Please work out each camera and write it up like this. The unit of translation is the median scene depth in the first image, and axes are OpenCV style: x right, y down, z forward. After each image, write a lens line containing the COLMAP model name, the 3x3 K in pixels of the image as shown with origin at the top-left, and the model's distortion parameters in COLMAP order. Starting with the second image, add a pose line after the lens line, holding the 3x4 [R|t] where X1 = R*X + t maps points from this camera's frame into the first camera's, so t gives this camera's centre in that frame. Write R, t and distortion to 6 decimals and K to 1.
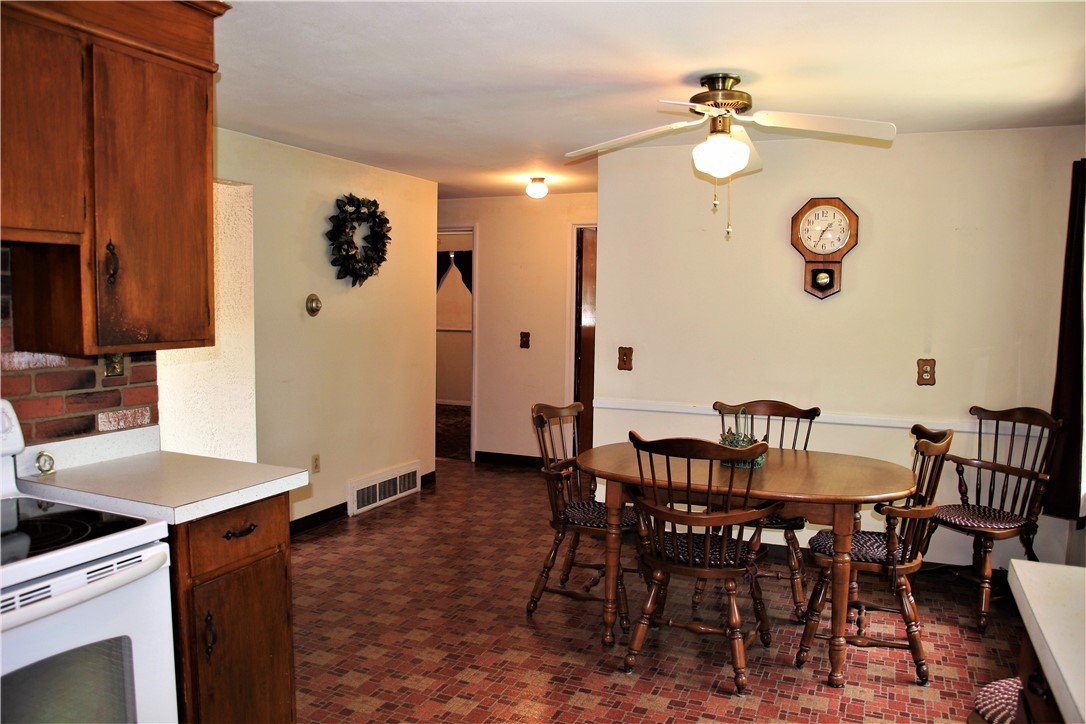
lens RADIAL K [[808.1, 0, 537.3], [0, 808.1, 381.6], [0, 0, 1]] dist [-0.134568, 0.076901]
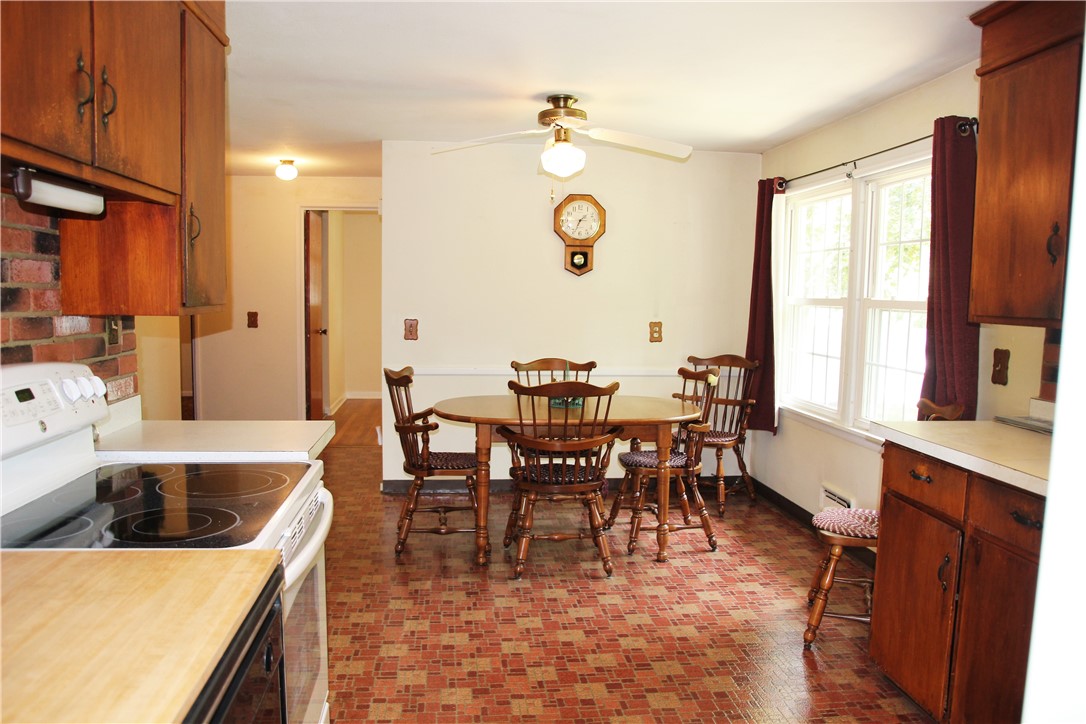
lens RADIAL K [[808.1, 0, 537.3], [0, 808.1, 381.6], [0, 0, 1]] dist [-0.134568, 0.076901]
pose [[0.863848, -0.055061, 0.500734, -0.474893], [0.046298, 0.998479, 0.029922, 0.028711], [-0.501621, -0.002665, 0.865084, -0.082655]]
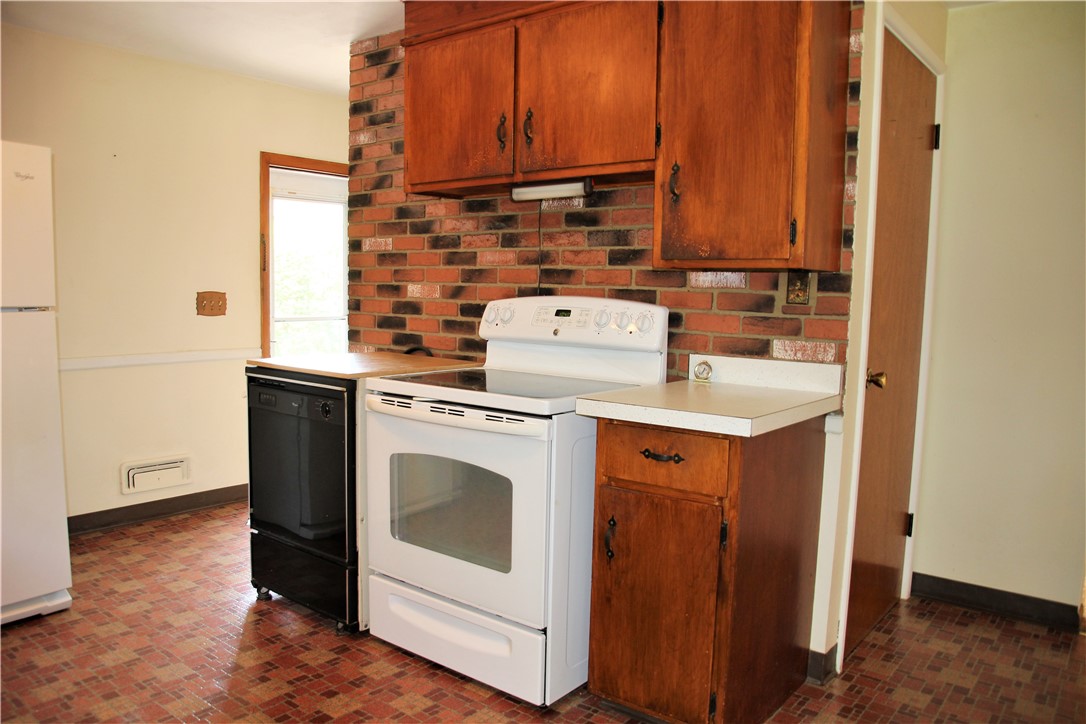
lens RADIAL K [[808.1, 0, 537.3], [0, 808.1, 381.6], [0, 0, 1]] dist [-0.134568, 0.076901]
pose [[-0.251746, 0.091009, -0.963505, 0.408575], [-0.120364, 0.984895, 0.124479, 0.002850], [0.960279, 0.147309, -0.236989, 0.778794]]
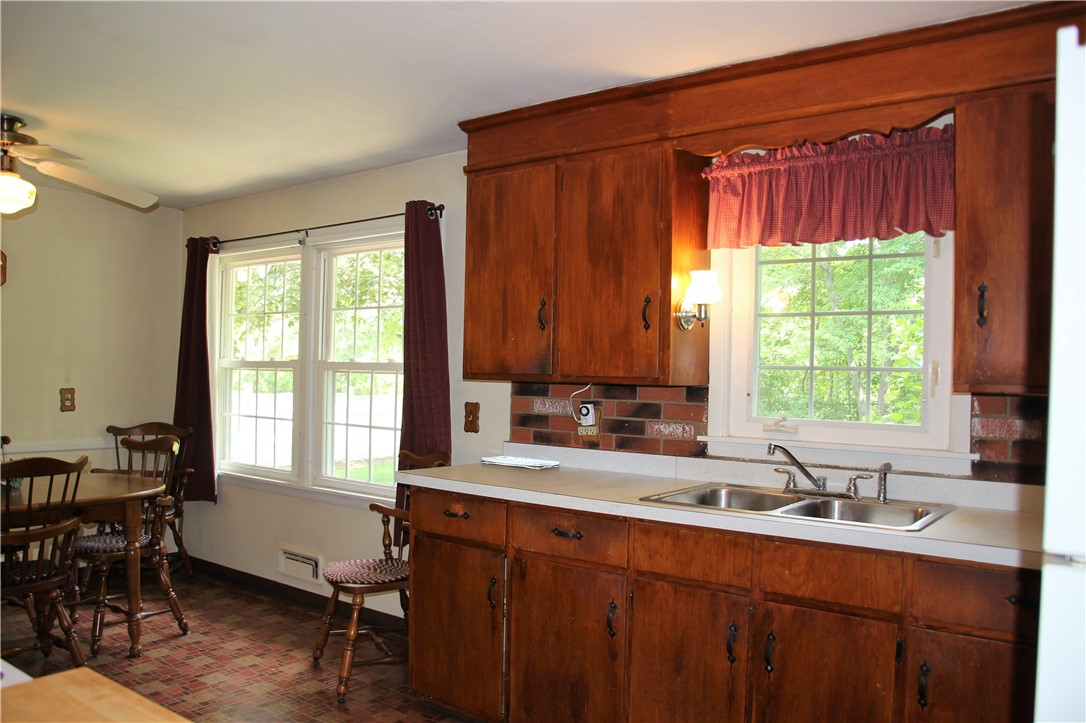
lens RADIAL K [[843.2, 0, 541.4], [0, 843.2, 376.9], [0, 0, 1]] dist [-0.140155, 0.081921]
pose [[0.221707, -0.011094, 0.975050, -0.670612], [0.079217, 0.996835, -0.006671, 0.023074], [-0.971890, 0.078719, 0.221884, 0.096711]]
